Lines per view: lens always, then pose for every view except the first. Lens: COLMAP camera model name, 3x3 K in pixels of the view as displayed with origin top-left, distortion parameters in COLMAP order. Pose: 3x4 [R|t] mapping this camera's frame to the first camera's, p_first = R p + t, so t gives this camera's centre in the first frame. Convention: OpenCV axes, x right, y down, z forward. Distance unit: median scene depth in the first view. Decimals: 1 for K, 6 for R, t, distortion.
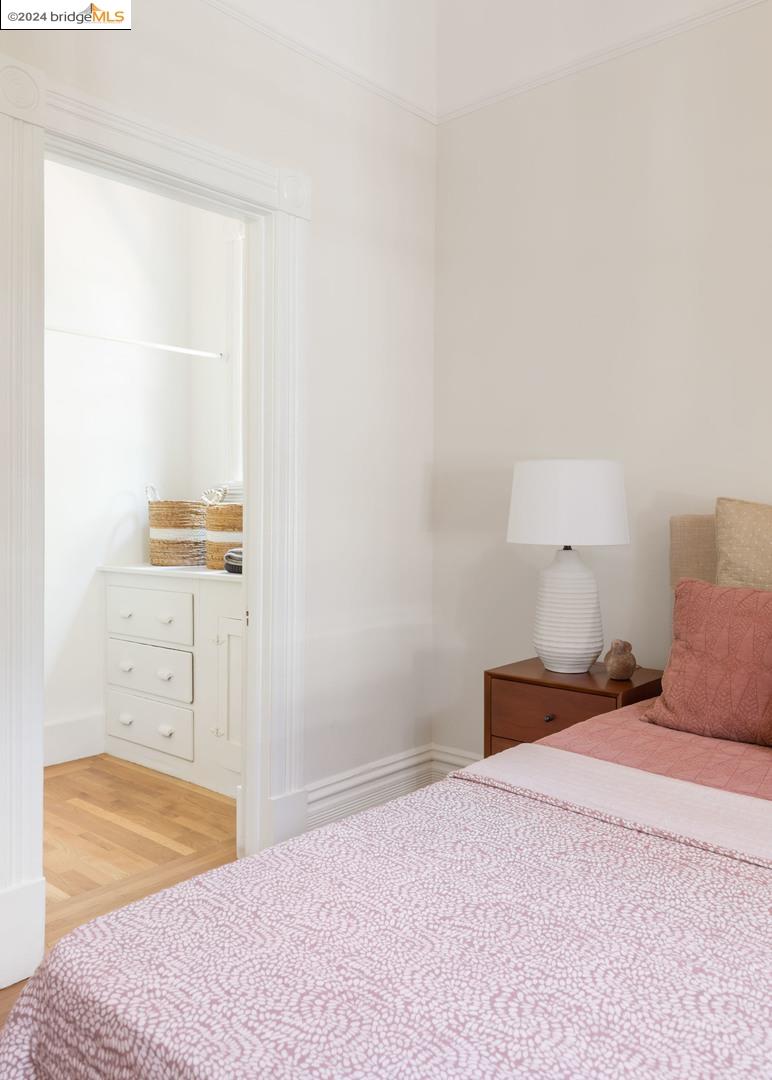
lens RADIAL K [[847.7, 0, 367.2], [0, 847.7, 514.6], [0, 0, 1]] dist [-0.000401, 0.002673]
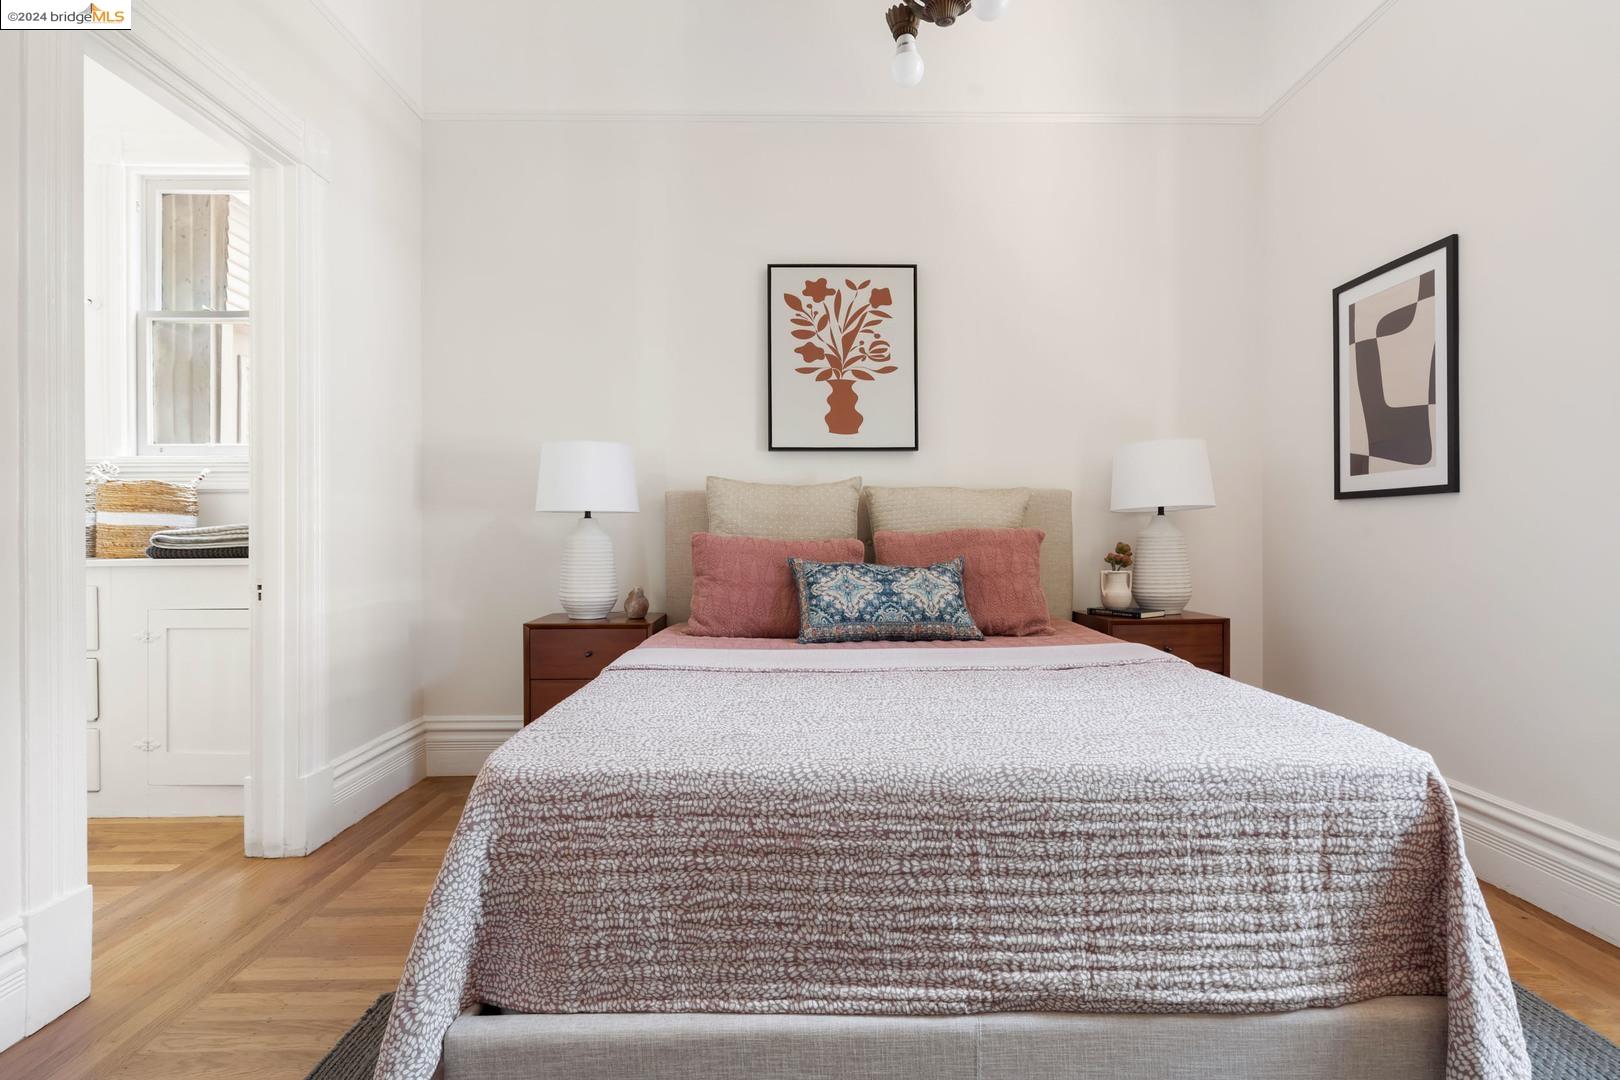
lens RADIAL K [[840.1, 0, 801.9], [0, 840.1, 537.7], [0, 0, 1]] dist [0.002786, 0.000460]
pose [[0.732031, -0.005137, 0.681252, -0.340468], [0.009951, 0.999946, -0.003152, 0.072699], [-0.681198, 0.009087, 0.732043, -0.078769]]
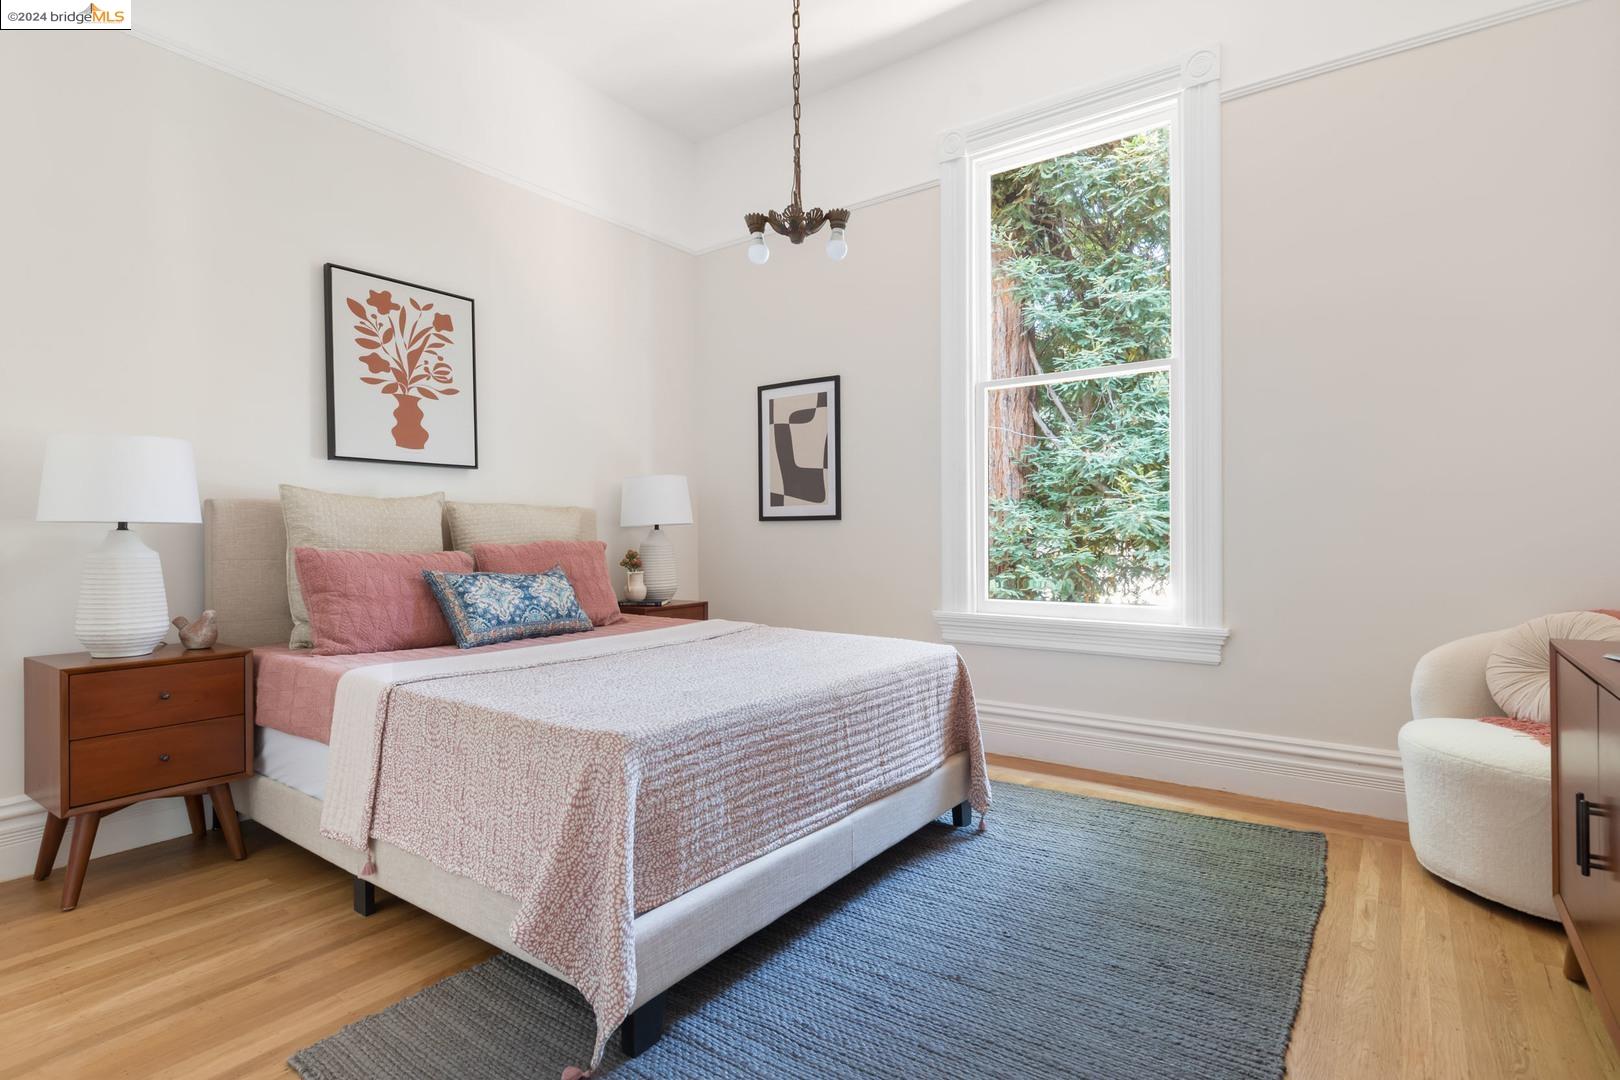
lens RADIAL K [[832.6, 0, 825.7], [0, 832.6, 536.1], [0, 0, 1]] dist [0.002746, -0.000221]
pose [[-0.125979, -0.000727, 0.992033, -0.768912], [0.015436, 0.999877, 0.002693, 0.055418], [-0.991913, 0.015652, -0.125952, 0.314620]]
